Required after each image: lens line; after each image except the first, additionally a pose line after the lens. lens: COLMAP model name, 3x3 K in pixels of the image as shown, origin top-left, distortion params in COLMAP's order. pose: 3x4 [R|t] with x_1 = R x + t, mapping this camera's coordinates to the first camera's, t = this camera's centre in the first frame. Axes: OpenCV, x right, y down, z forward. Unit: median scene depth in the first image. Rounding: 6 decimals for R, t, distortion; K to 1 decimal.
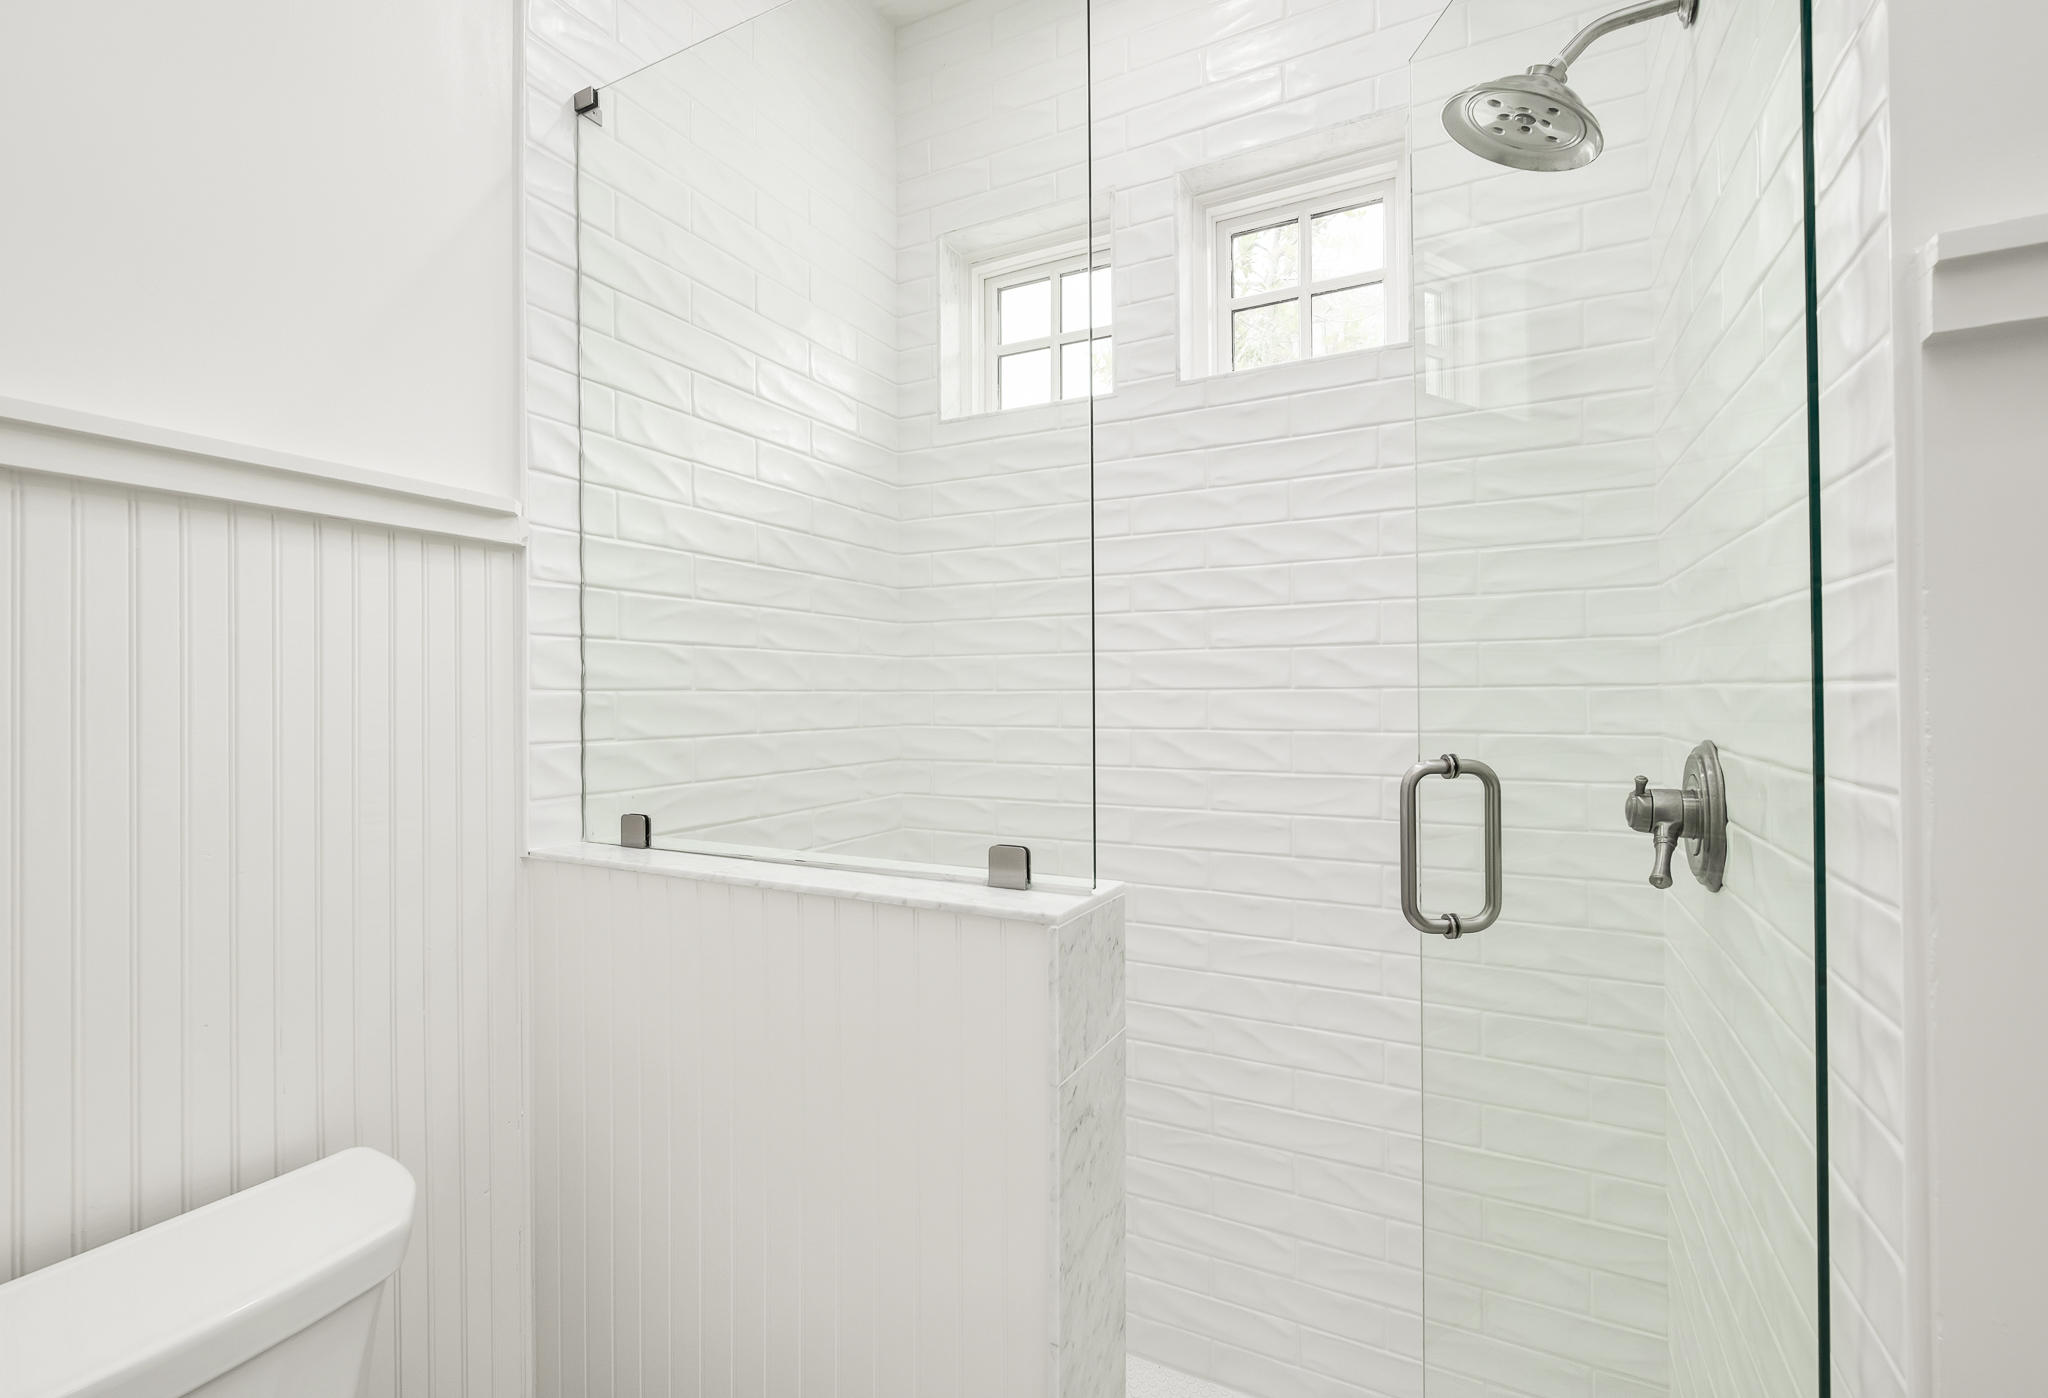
lens RADIAL K [[920.6, 0, 989.6], [0, 920.6, 692.1], [0, 0, 1]] dist [-0.003409, -0.000085]
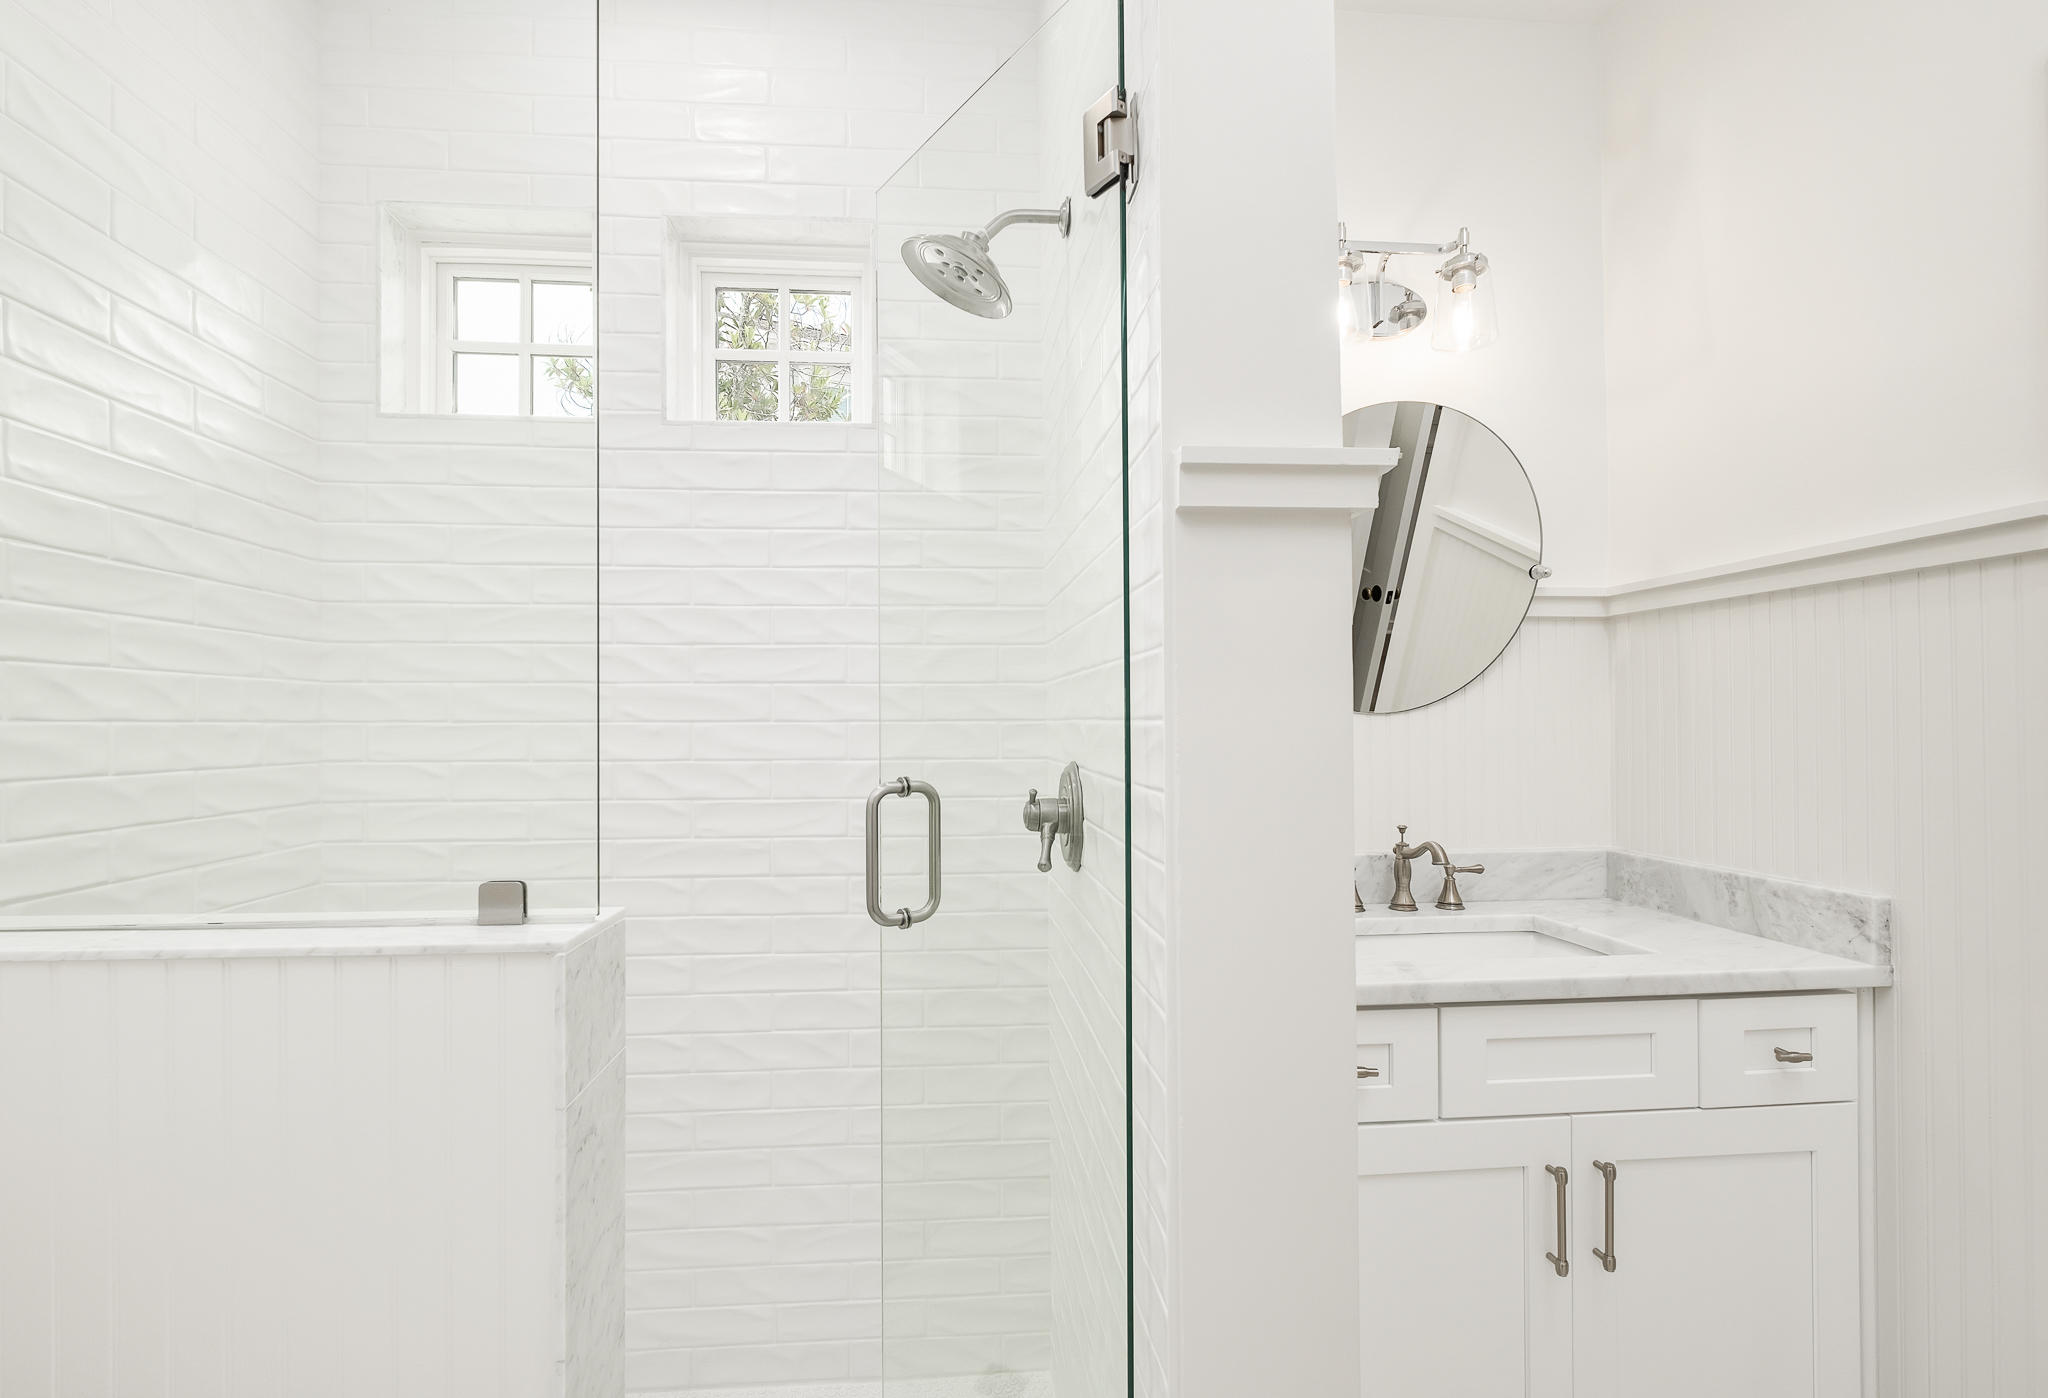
lens RADIAL K [[923.9, 0, 1018.1], [0, 923.9, 718.5], [0, 0, 1]] dist [-0.000413, 0.000080]
pose [[0.827567, 0.007494, 0.561318, -0.059429], [-0.004106, 0.999965, -0.007297, -0.001179], [-0.561353, 0.003734, 0.827568, -0.093352]]
